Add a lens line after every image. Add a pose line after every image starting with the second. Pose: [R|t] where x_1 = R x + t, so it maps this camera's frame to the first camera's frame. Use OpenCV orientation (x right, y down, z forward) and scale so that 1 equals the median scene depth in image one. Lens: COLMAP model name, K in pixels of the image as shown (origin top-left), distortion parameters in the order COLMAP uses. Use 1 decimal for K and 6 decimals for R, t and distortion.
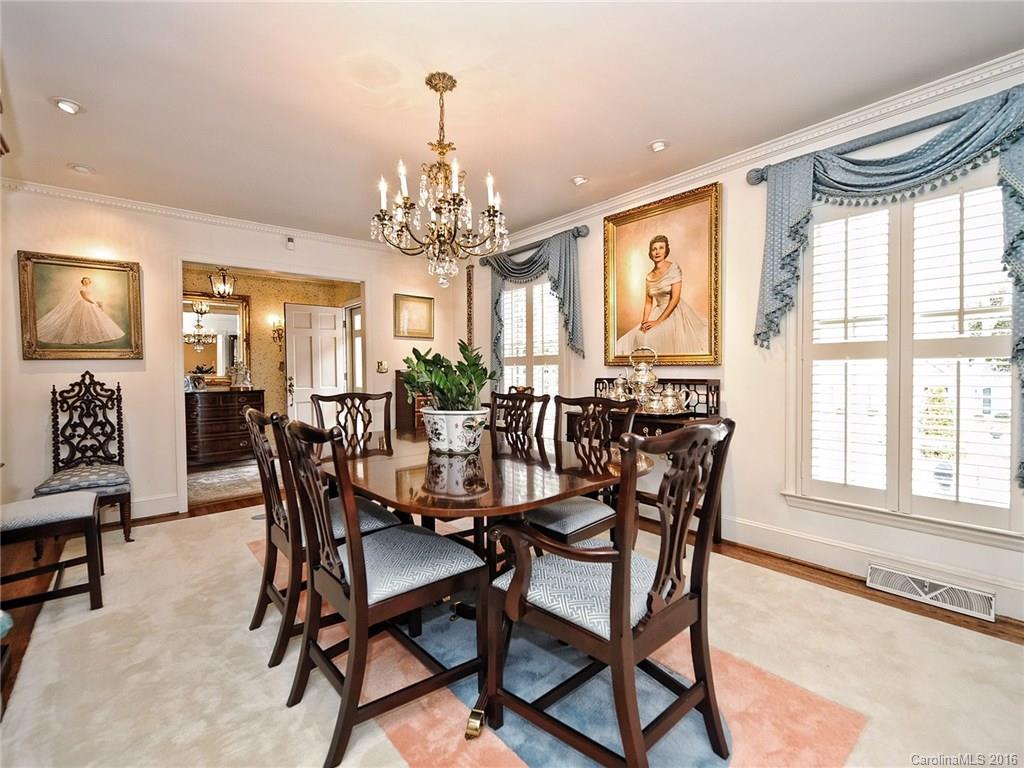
lens RADIAL K [[457.0, 0, 520.2], [0, 457.0, 379.6], [0, 0, 1]] dist [0.001659, -0.000595]
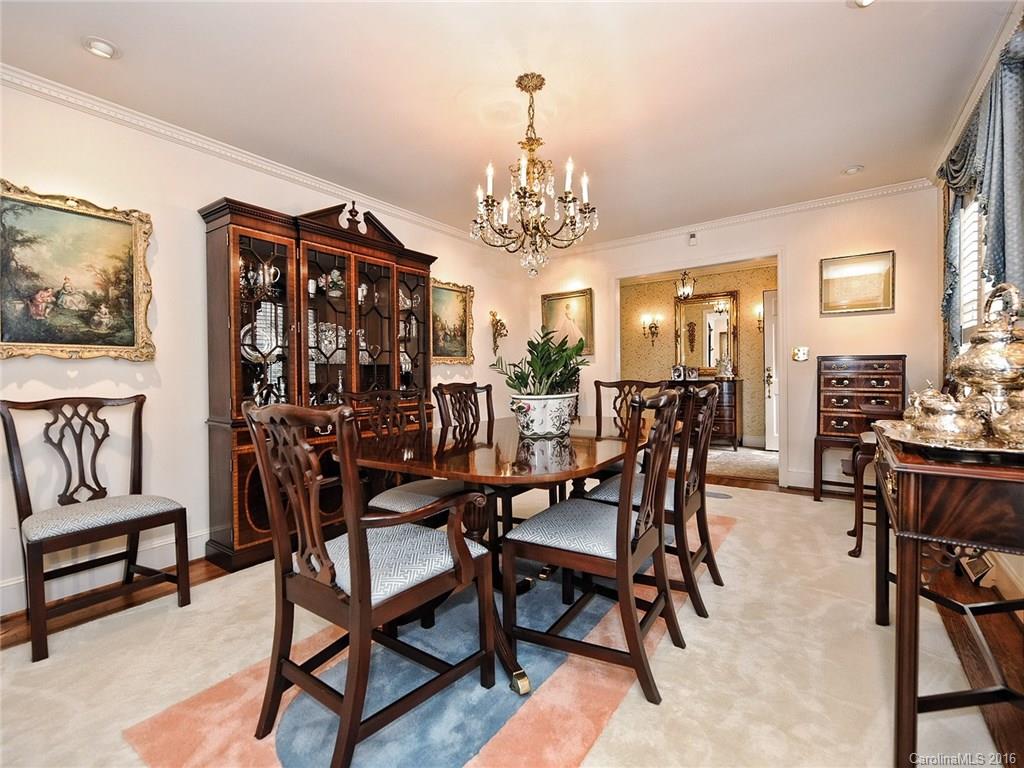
lens RADIAL K [[457.0, 0, 520.2], [0, 457.0, 379.6], [0, 0, 1]] dist [0.001659, -0.000595]
pose [[0.239898, 0.020225, -0.970587, 0.516528], [-0.006095, 0.999795, 0.019327, 0.007628], [0.970779, 0.001280, 0.239972, 0.440631]]
